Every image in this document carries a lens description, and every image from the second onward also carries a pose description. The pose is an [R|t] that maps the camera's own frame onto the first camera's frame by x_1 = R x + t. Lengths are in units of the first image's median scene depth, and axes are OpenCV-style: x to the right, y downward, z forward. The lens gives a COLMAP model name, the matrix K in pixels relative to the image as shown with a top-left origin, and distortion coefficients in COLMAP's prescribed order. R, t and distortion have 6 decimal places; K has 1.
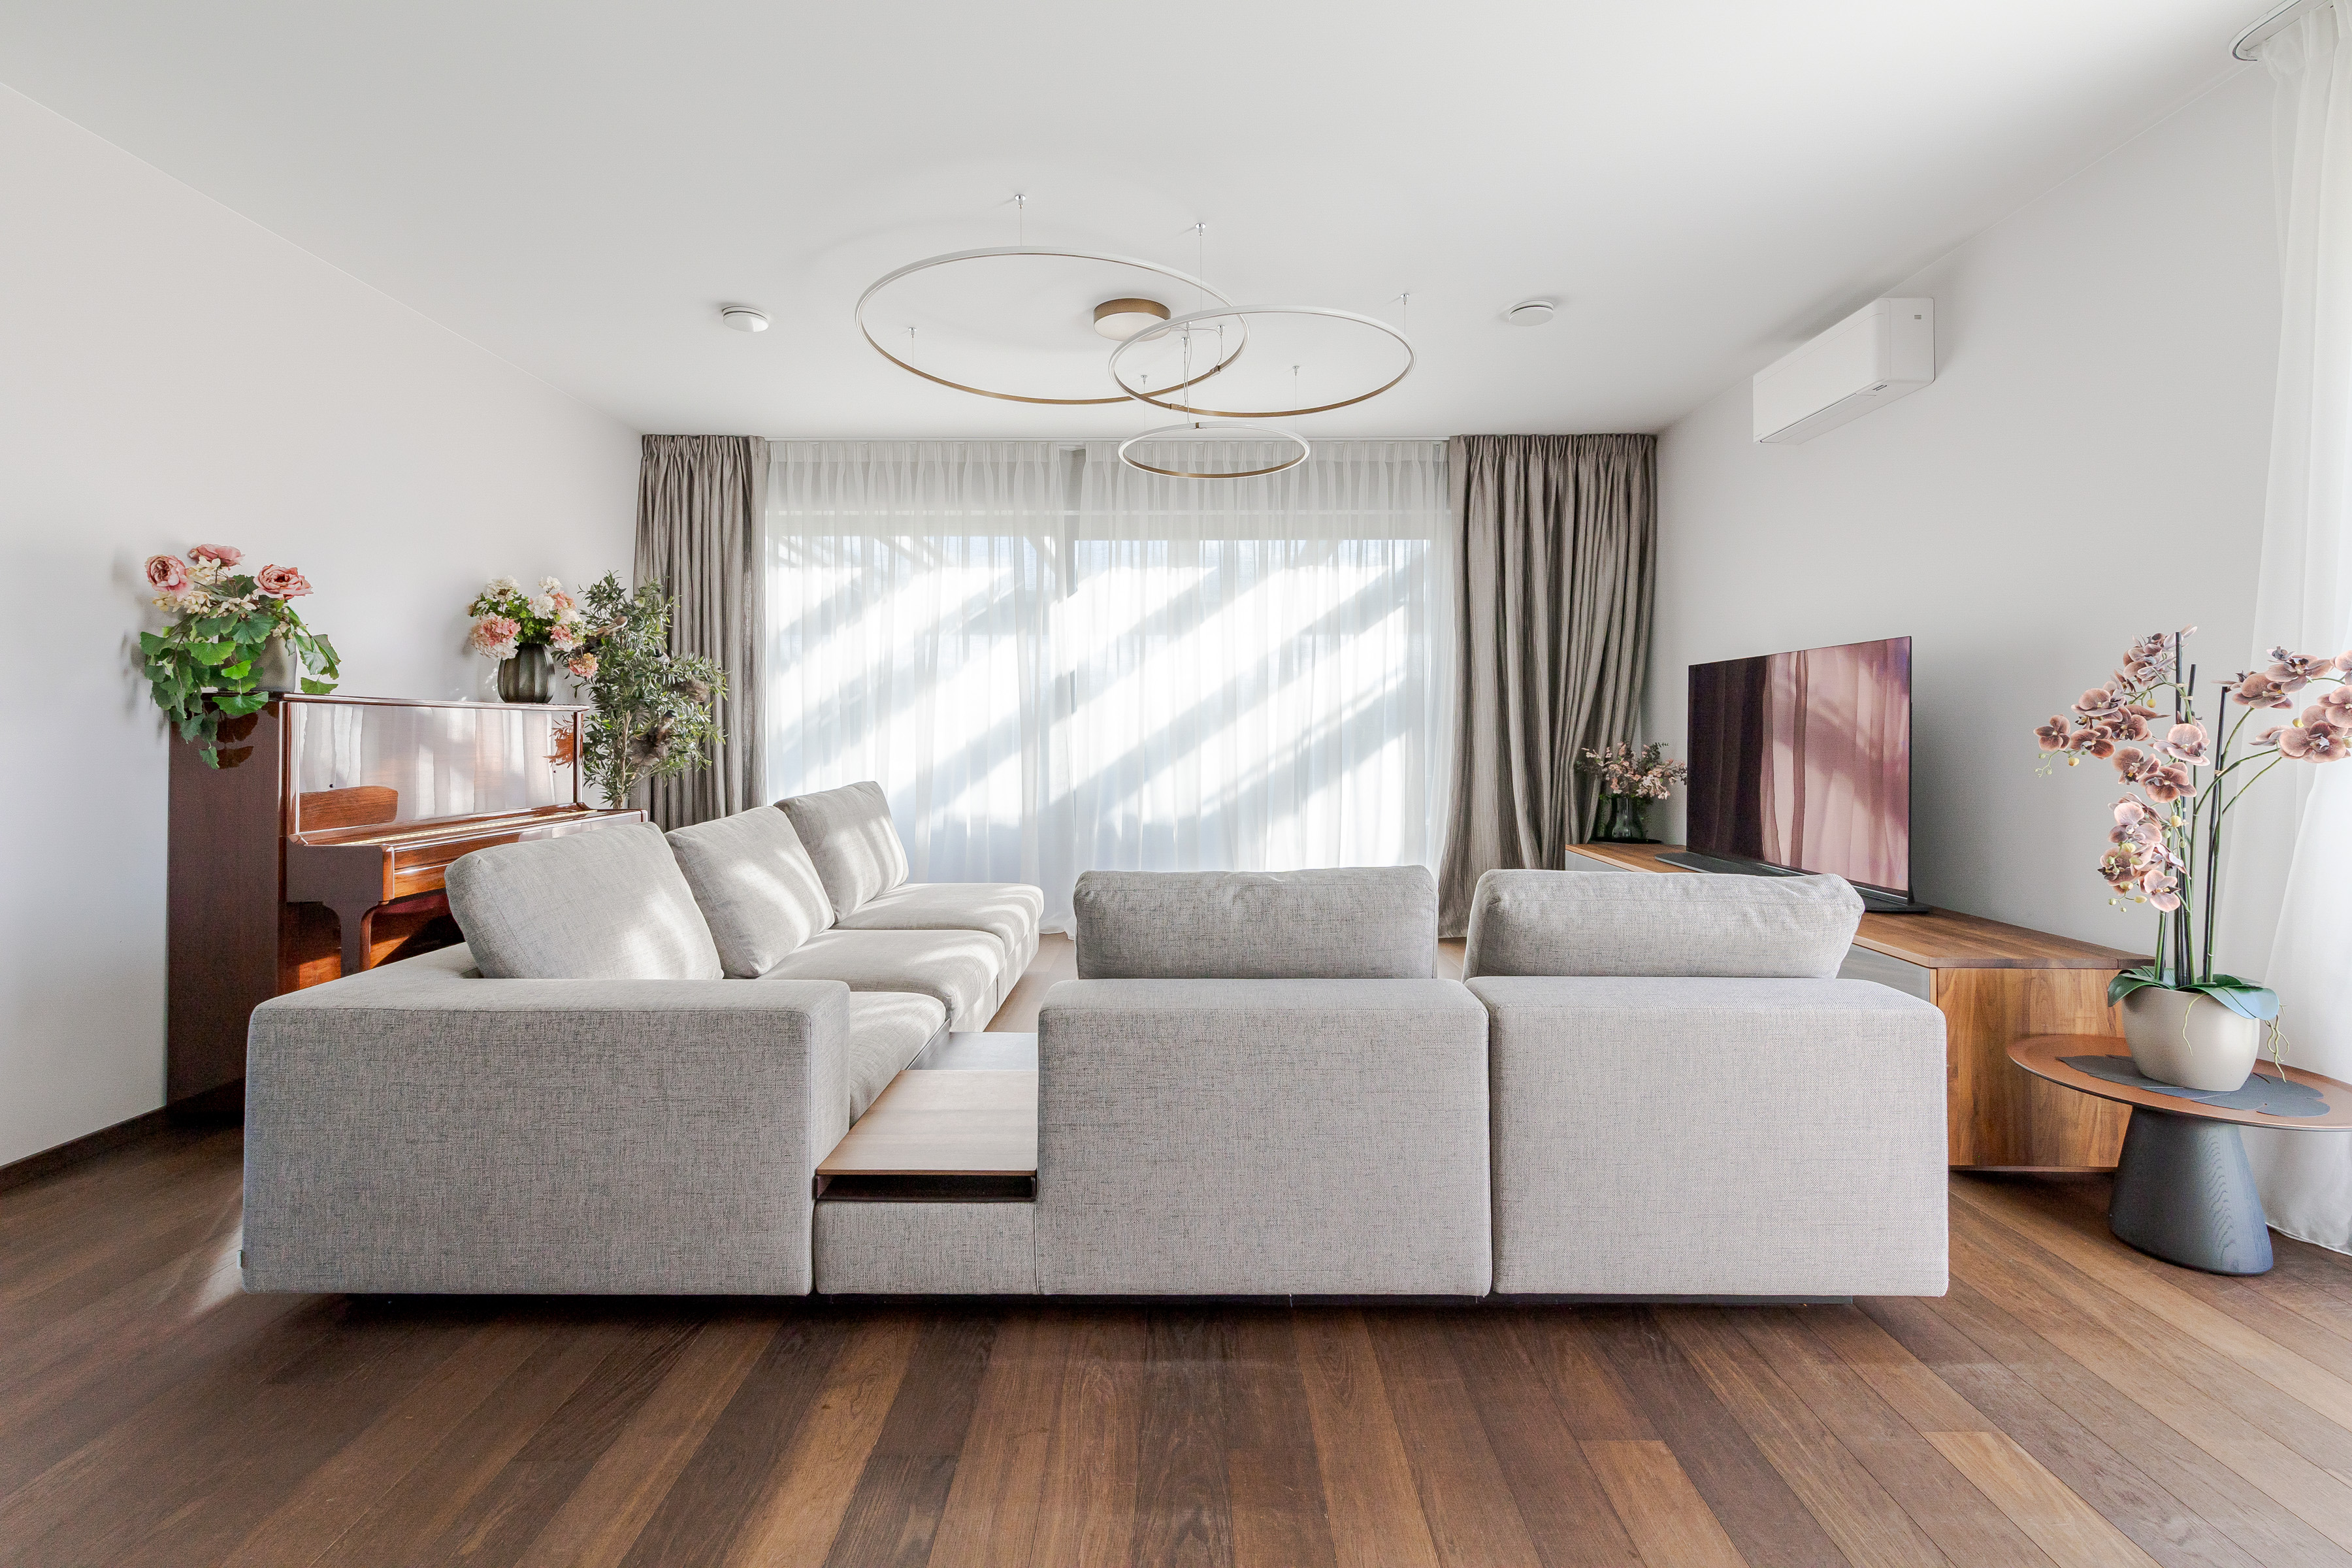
lens RADIAL K [[1002.5, 0, 1204.0], [0, 1002.5, 725.7], [0, 0, 1]] dist [0.000564, -0.000092]
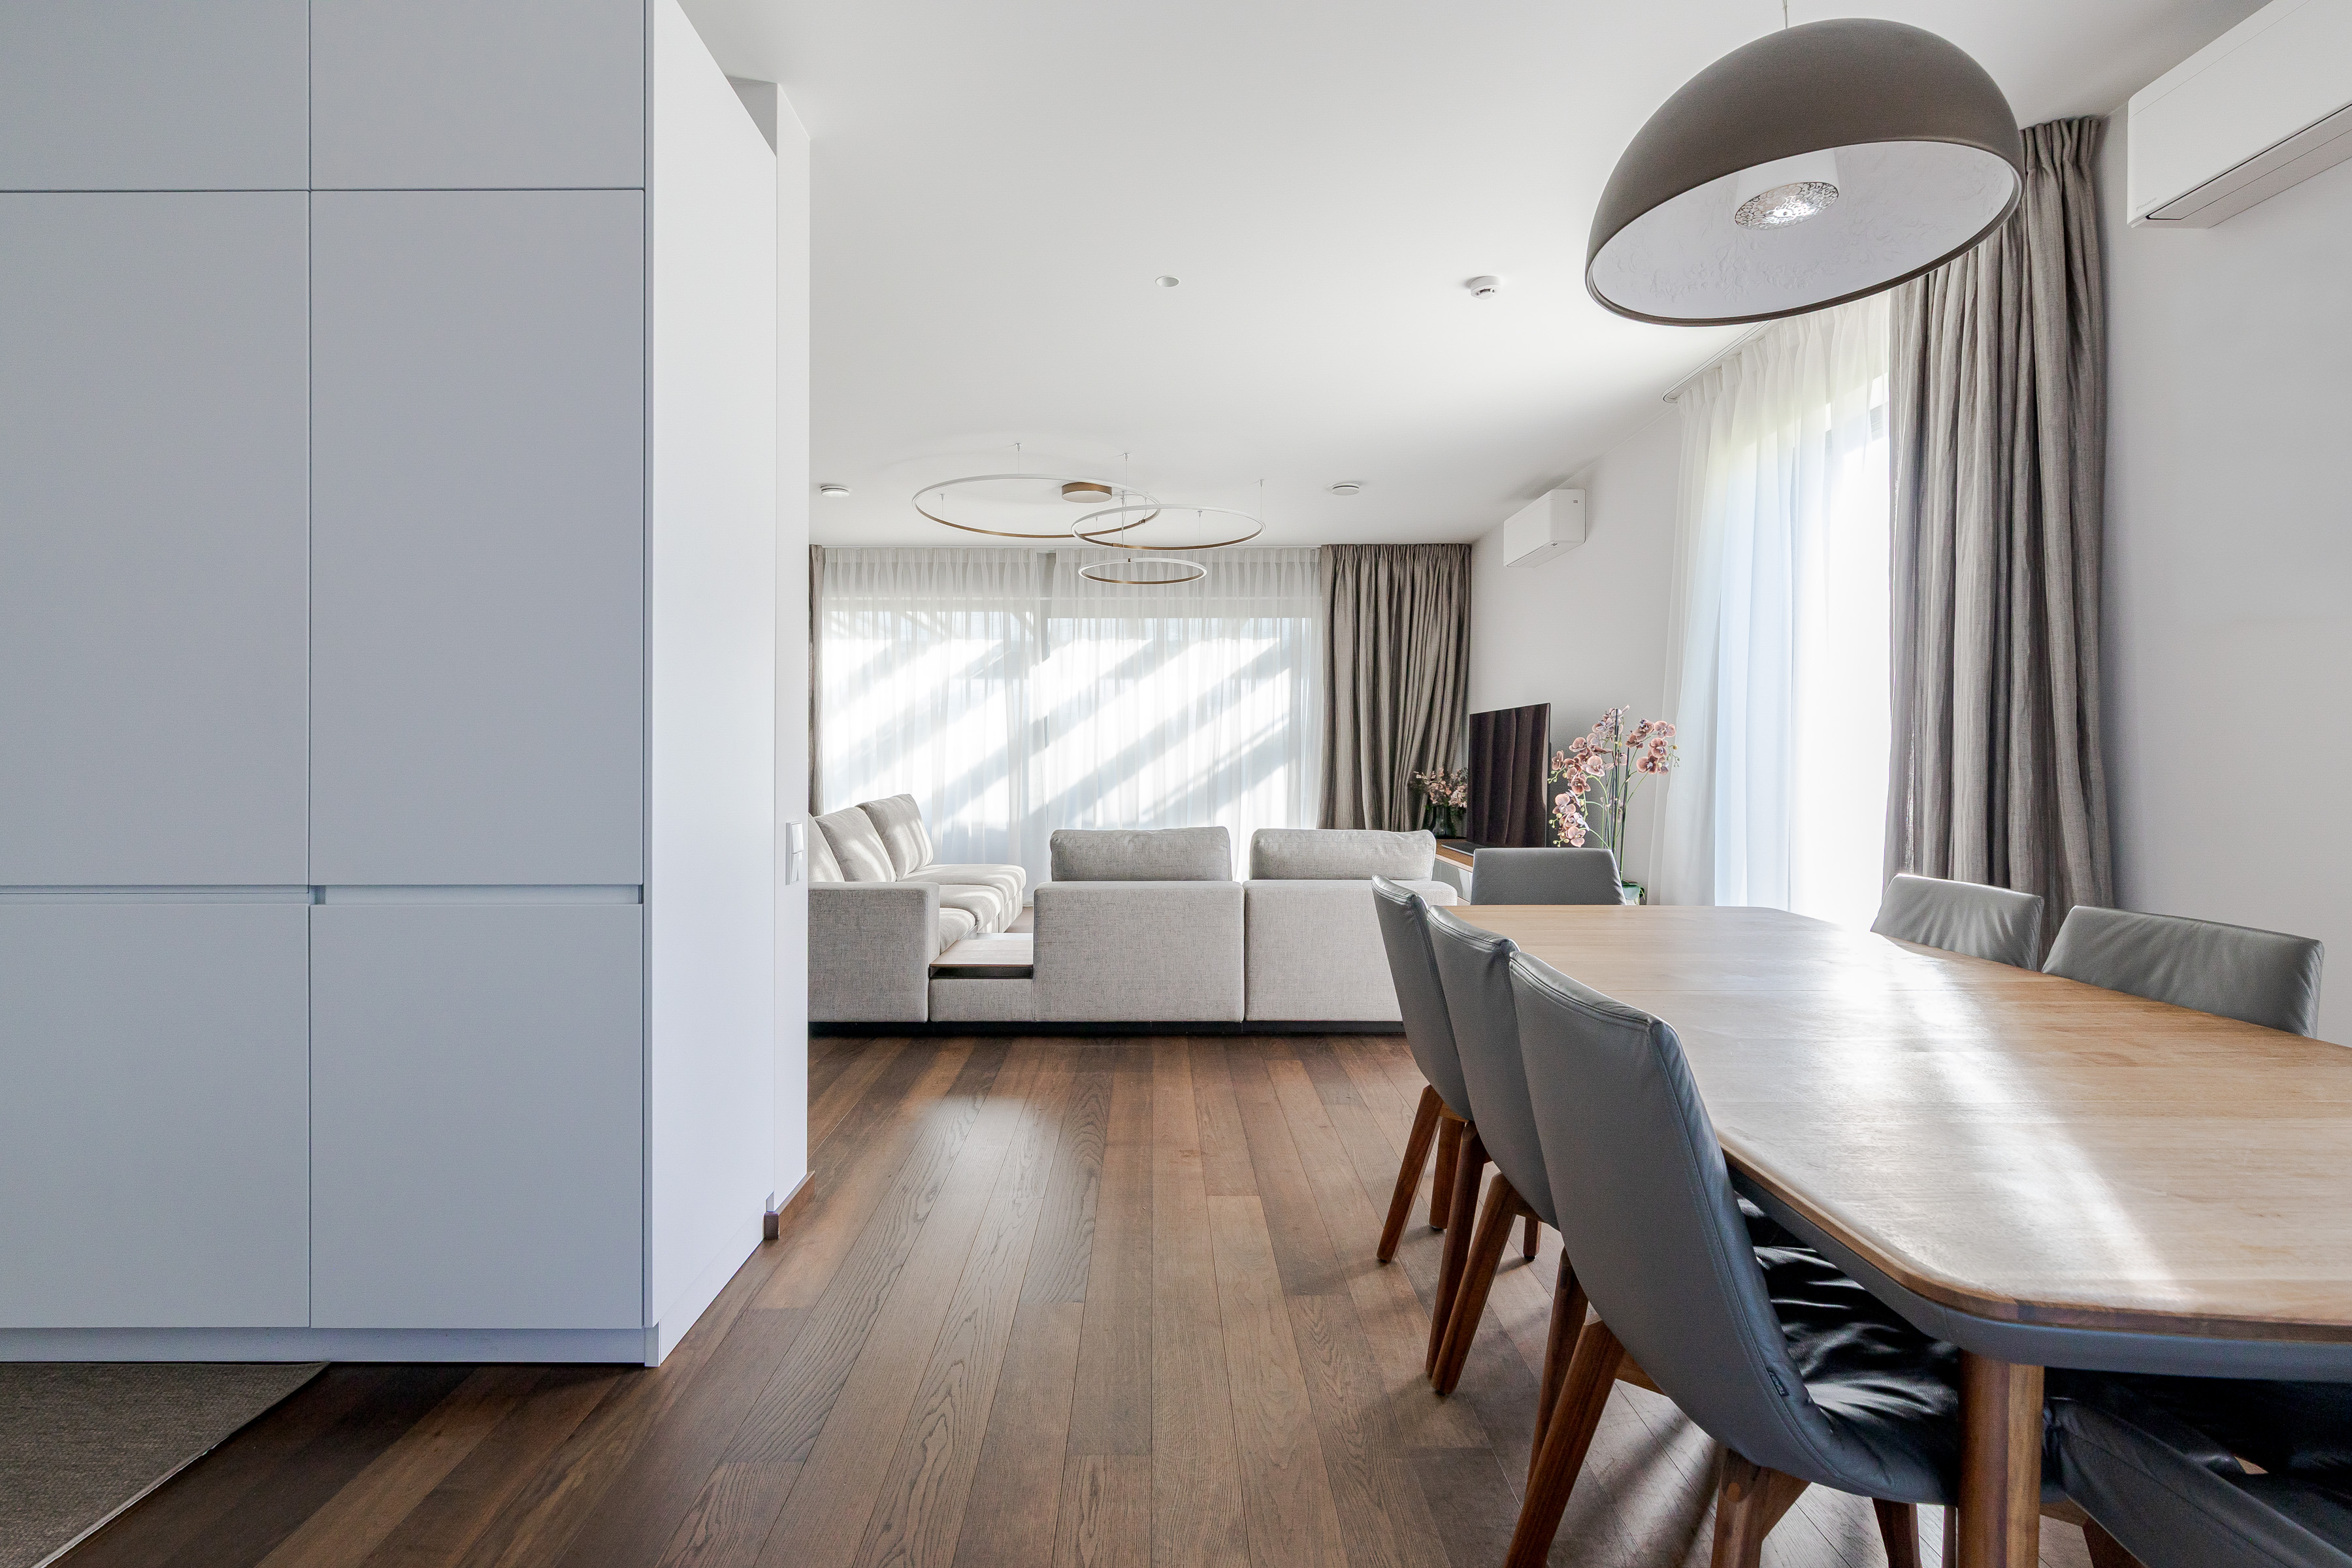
lens RADIAL K [[1007.4, 0, 1169.5], [0, 1007.4, 745.5], [0, 0, 1]] dist [0.000793, -0.000103]
pose [[0.999989, 0.000288, -0.004750, 0.050769], [-0.000335, 0.999953, -0.009733, -0.000879], [0.004747, 0.009734, 0.999941, -0.435382]]
